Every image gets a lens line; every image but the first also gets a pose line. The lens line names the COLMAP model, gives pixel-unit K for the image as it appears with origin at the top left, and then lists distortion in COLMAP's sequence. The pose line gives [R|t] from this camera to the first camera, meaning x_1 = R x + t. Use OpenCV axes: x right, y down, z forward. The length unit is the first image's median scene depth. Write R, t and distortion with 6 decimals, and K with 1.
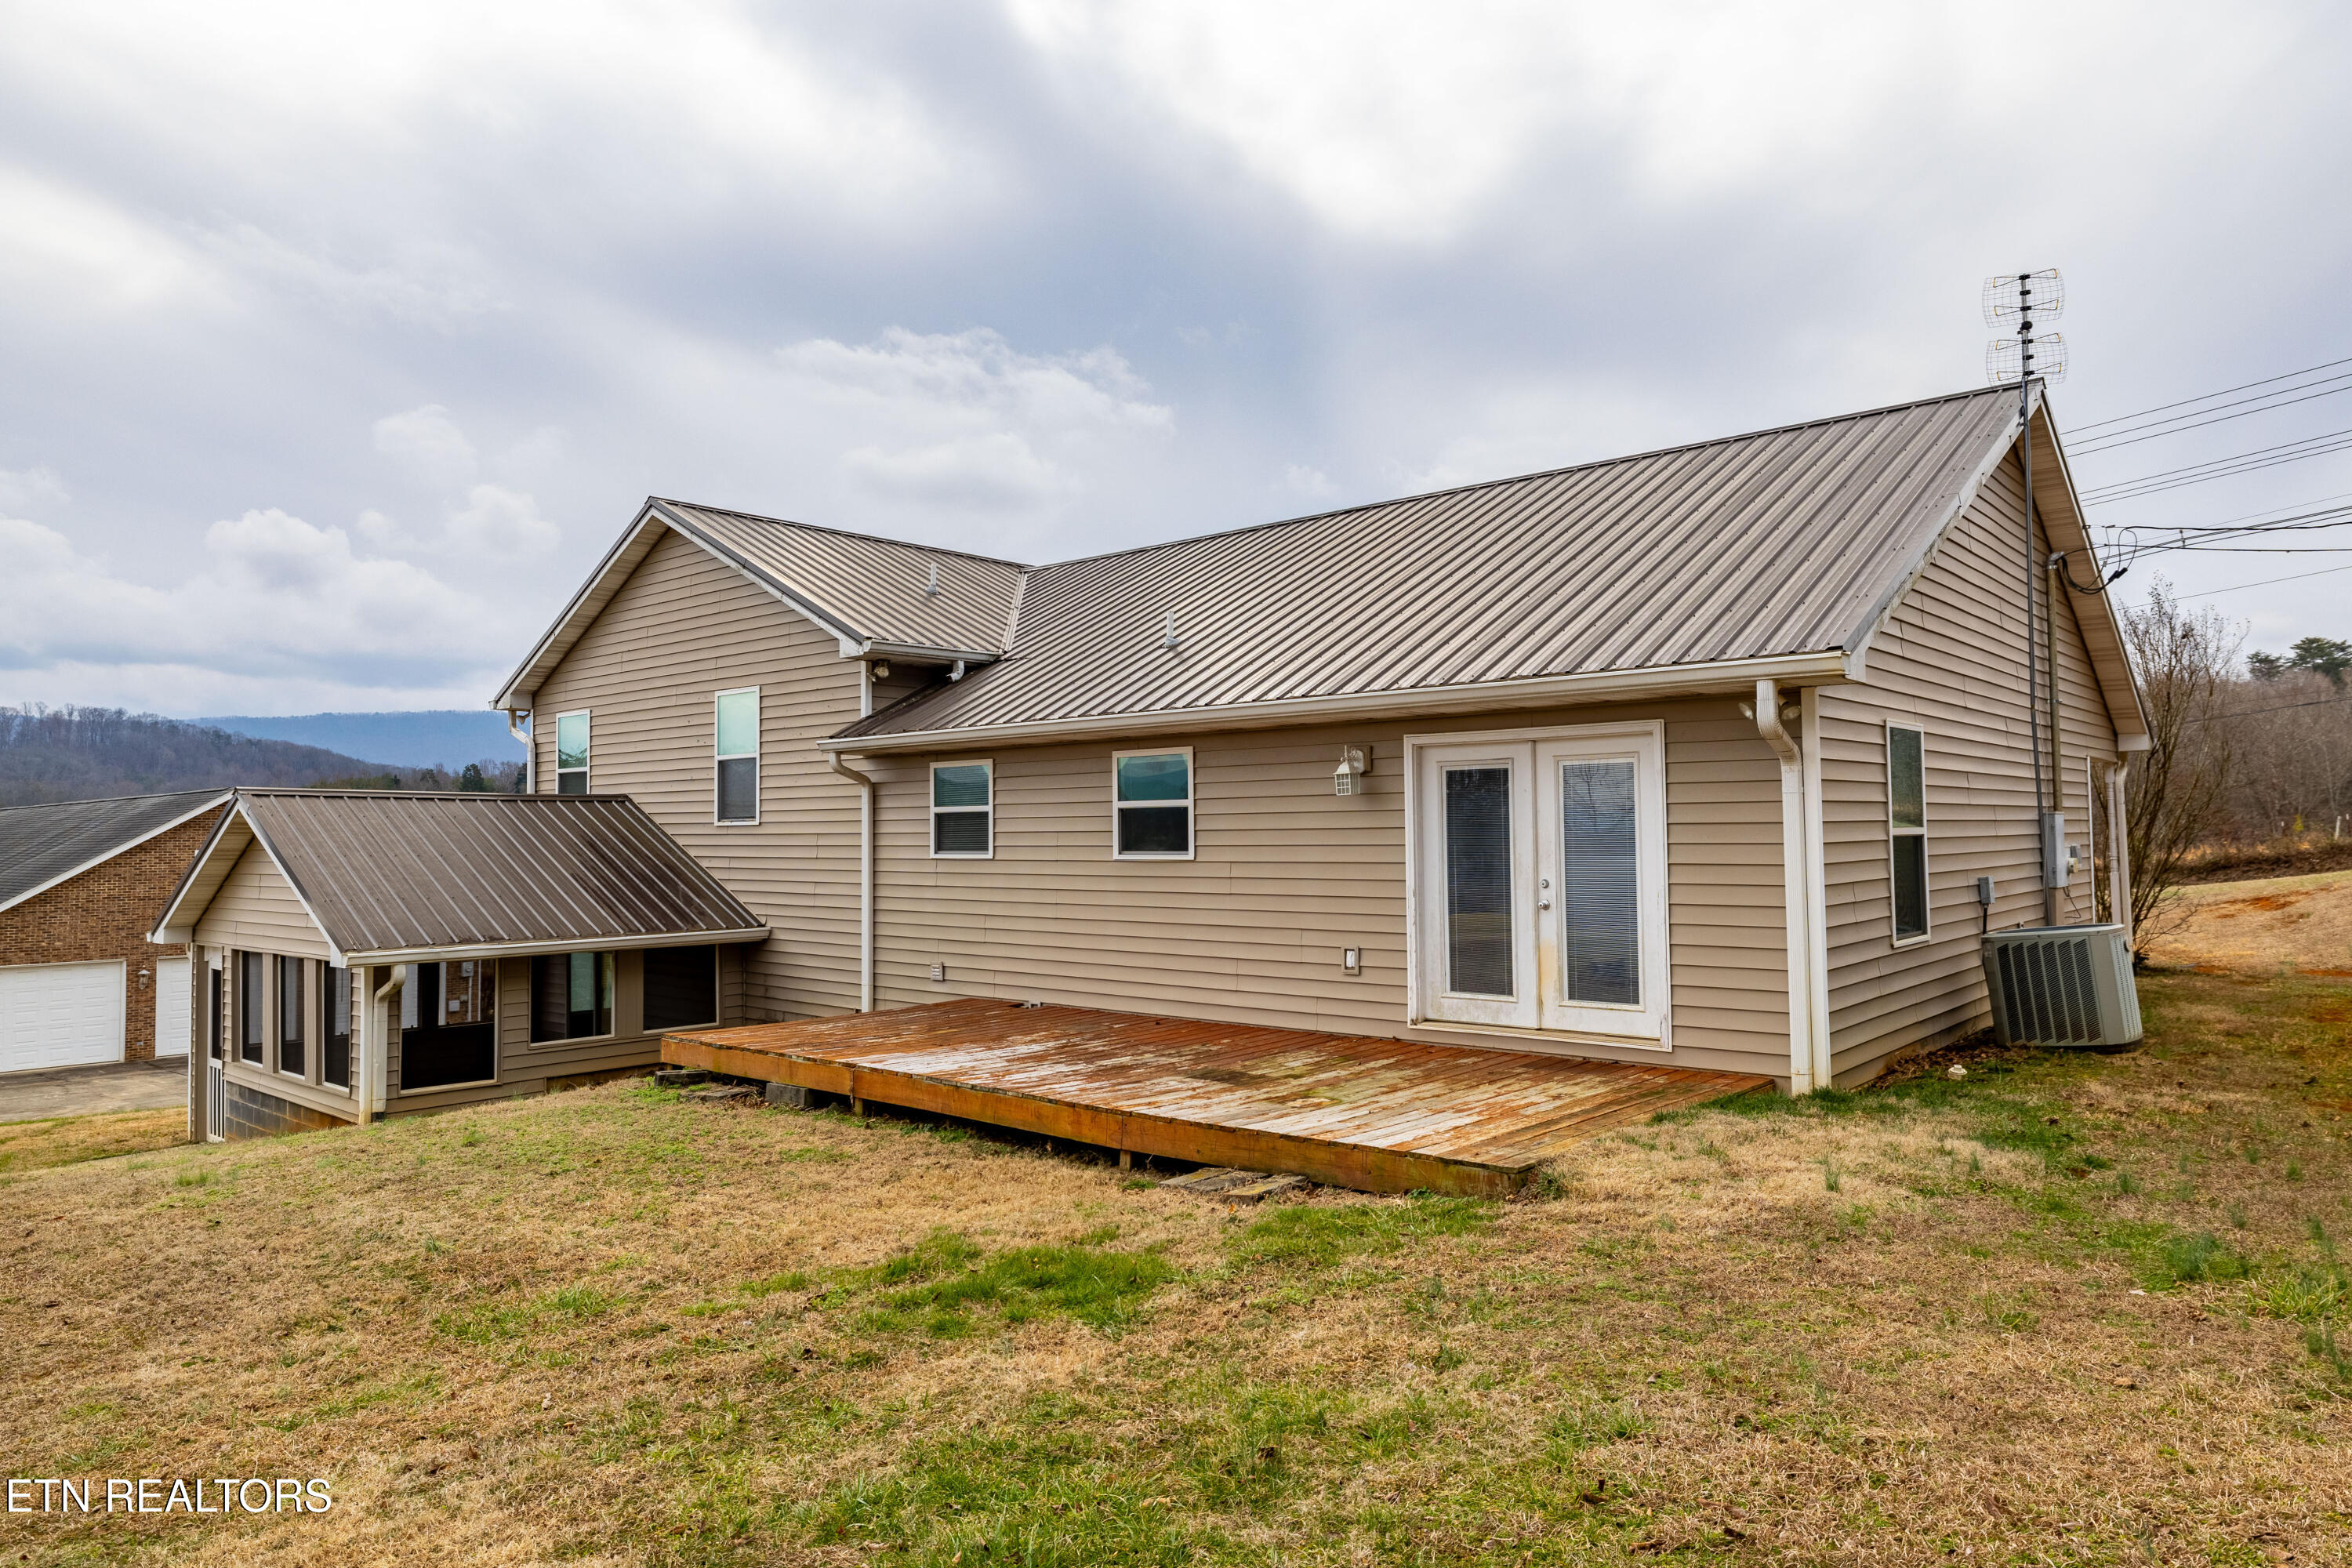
lens RADIAL K [[1454.0, 0, 1176.0], [0, 1454.0, 784.0], [0, 0, 1]] dist [-0.033617, -0.000498]
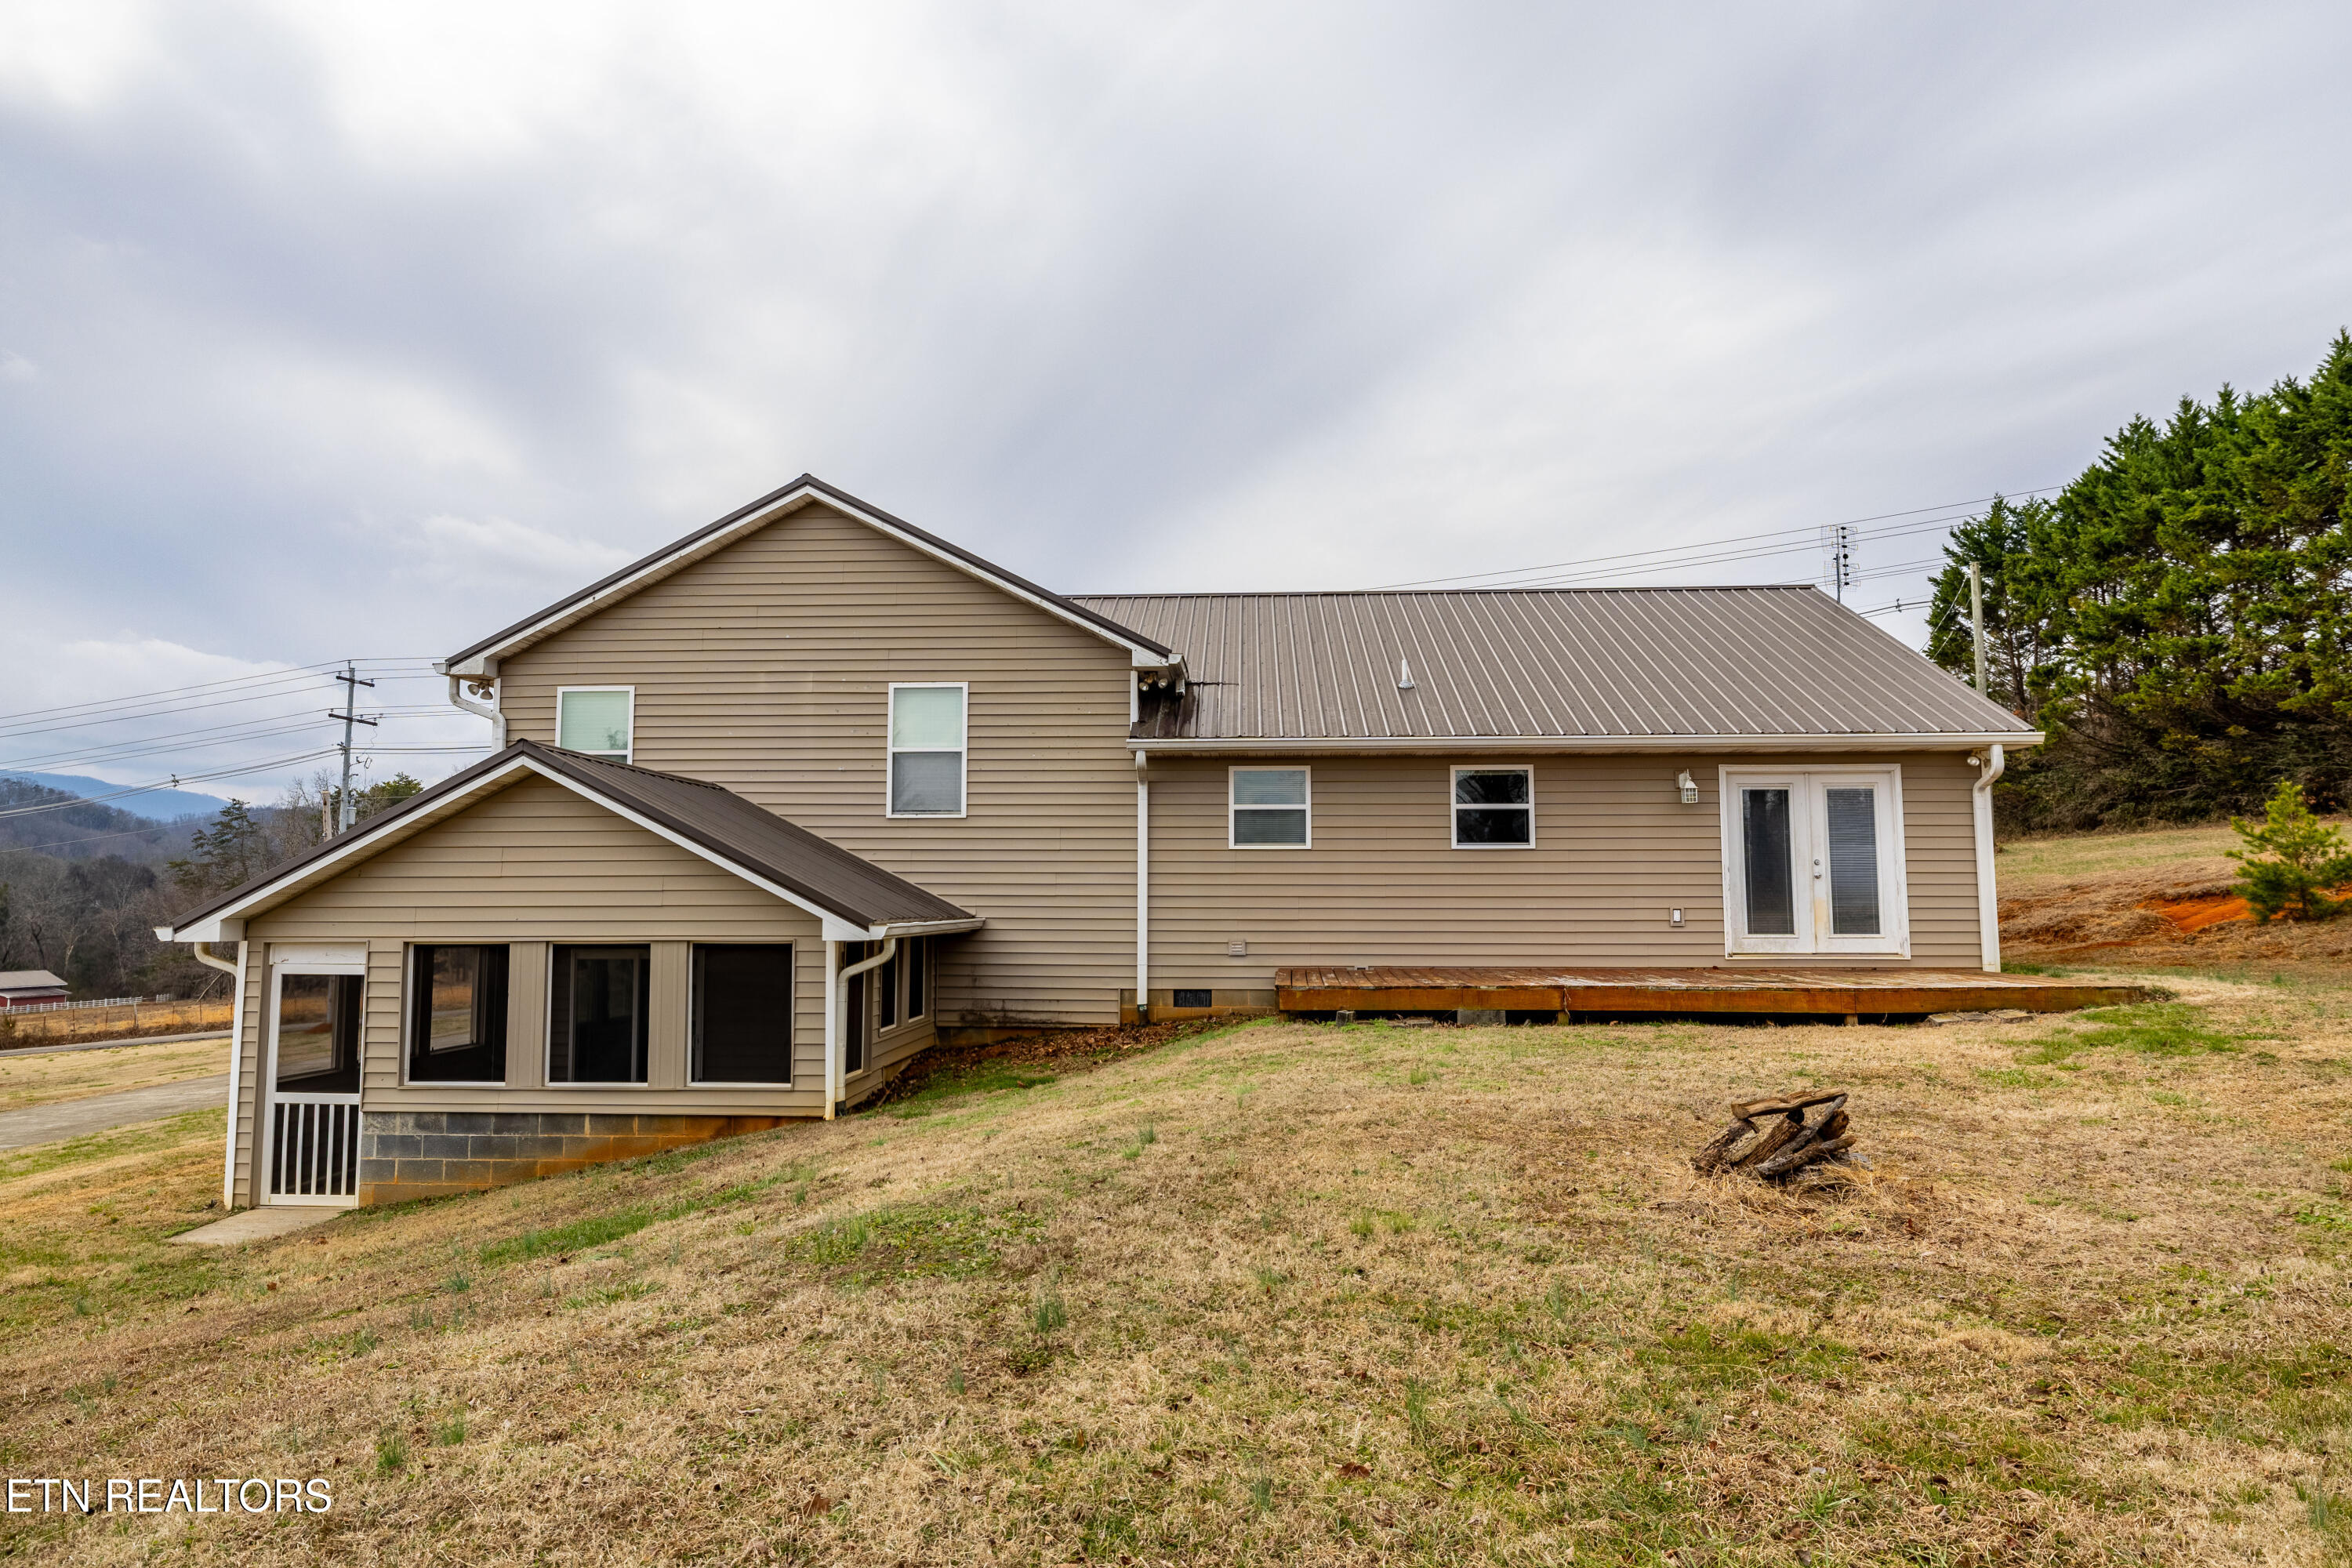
lens RADIAL K [[1364.4, 0, 1176.0], [0, 1364.4, 784.0], [0, 0, 1]] dist [-0.003928, -0.000265]
pose [[0.784509, 0.064573, 0.616746, -0.990288], [-0.029259, 0.997310, -0.067201, 0.083747], [-0.619426, 0.034674, 0.784289, 0.202824]]
